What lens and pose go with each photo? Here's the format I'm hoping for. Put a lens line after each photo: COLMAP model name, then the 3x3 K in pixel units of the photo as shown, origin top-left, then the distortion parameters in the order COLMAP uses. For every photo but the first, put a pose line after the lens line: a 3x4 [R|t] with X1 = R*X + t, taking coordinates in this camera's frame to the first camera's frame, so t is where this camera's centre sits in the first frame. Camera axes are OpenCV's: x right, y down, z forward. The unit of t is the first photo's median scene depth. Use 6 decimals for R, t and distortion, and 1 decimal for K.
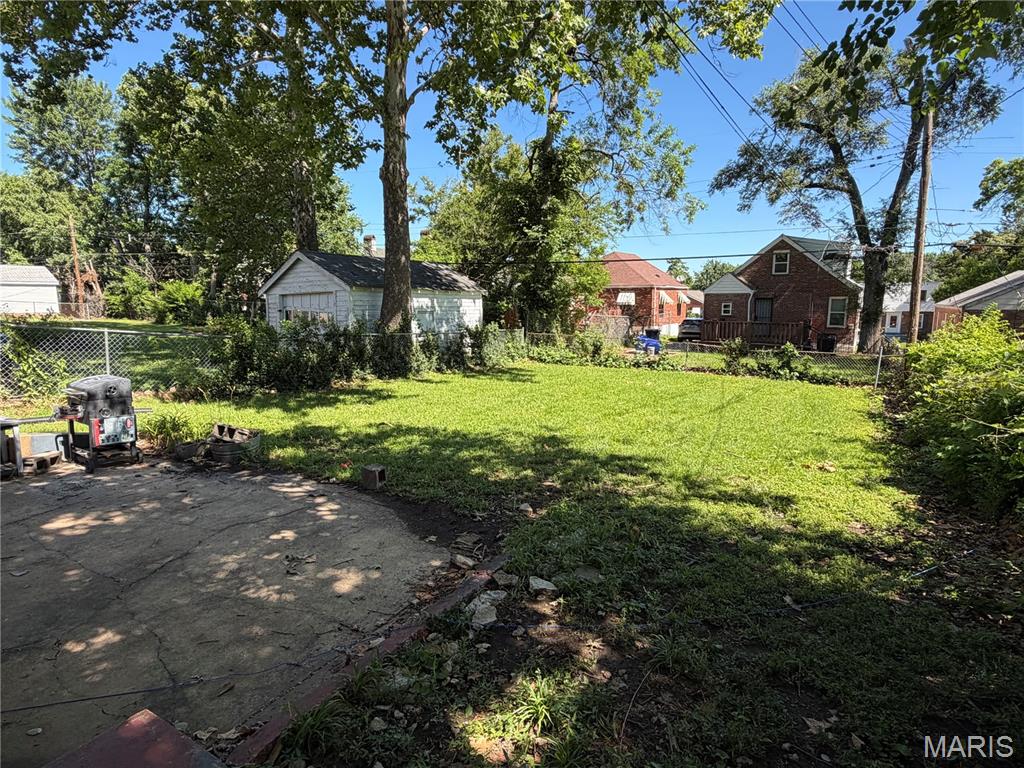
lens RADIAL K [[556.8, 0, 512.0], [0, 556.8, 384.0], [0, 0, 1]] dist [0.005315, 0.002890]
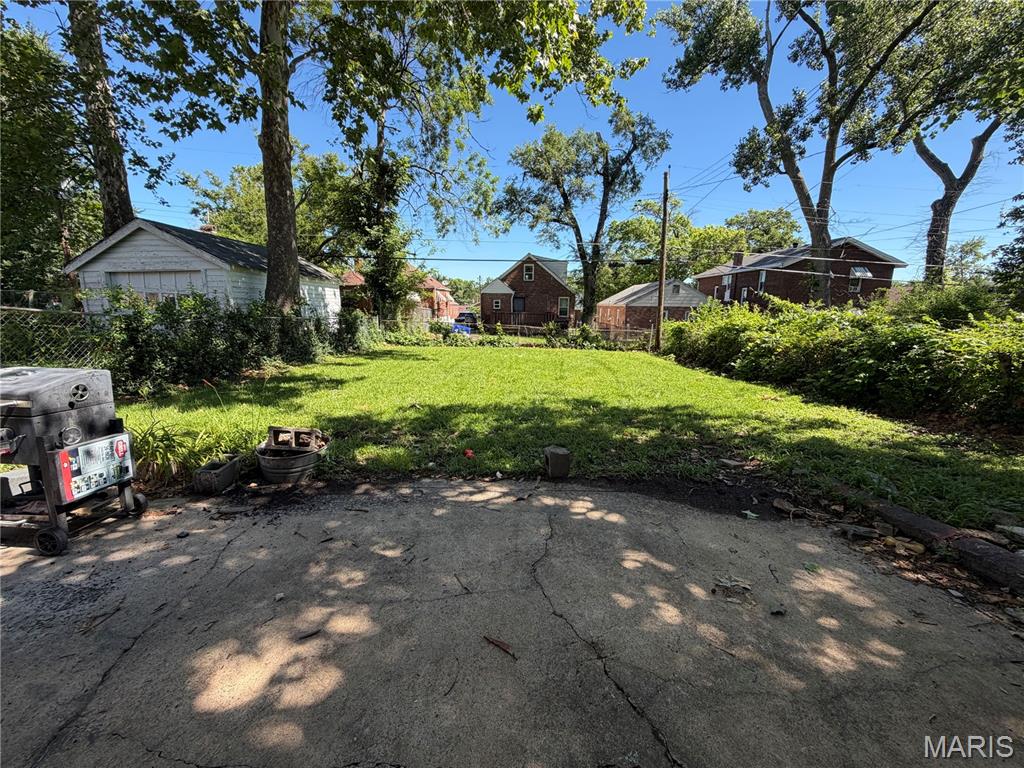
lens RADIAL K [[407.8, 0, 512.0], [0, 407.8, 384.0], [0, 0, 1]] dist [0.001296, 0.000191]
pose [[0.860763, -0.085473, 0.501778, -0.164064], [0.061538, 0.996044, 0.064102, 0.001456], [-0.505272, -0.024298, 0.862618, 0.132871]]
